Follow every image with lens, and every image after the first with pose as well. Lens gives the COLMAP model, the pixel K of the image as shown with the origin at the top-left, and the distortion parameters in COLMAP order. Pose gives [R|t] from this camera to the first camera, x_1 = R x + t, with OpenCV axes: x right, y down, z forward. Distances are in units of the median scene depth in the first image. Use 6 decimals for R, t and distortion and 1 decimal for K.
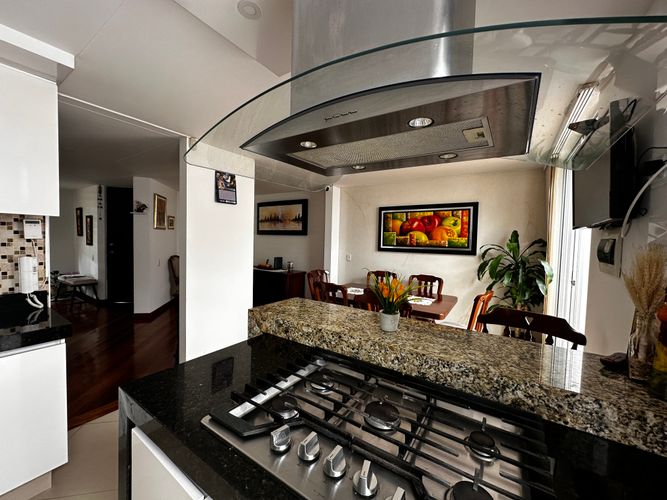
lens RADIAL K [[266.9, 0, 333.5], [0, 266.9, 250.0], [0, 0, 1]] dist [-0.001386, 0.000245]
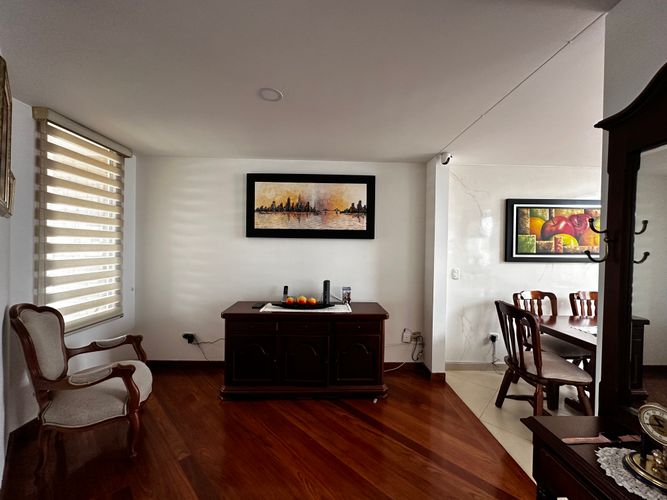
lens RADIAL K [[266.9, 0, 333.5], [0, 266.9, 250.0], [0, 0, 1]] dist [-0.001386, 0.000245]
pose [[0.817977, -0.023221, 0.574782, -0.647573], [0.029671, 0.999558, -0.001844, -0.042474], [-0.574485, 0.018562, 0.818305, 0.748401]]
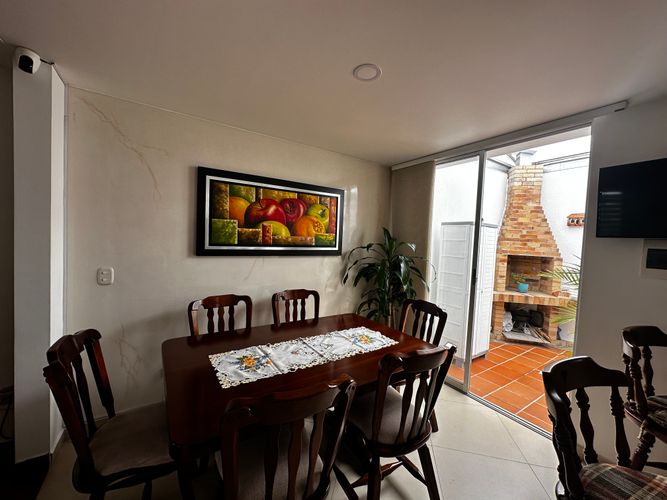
lens RADIAL K [[266.9, 0, 333.5], [0, 266.9, 250.0], [0, 0, 1]] dist [-0.001386, 0.000245]
pose [[0.395241, -0.042034, 0.917615, -0.200595], [0.006534, 0.999056, 0.042951, -0.028677], [-0.918554, -0.010980, 0.395143, 0.620391]]
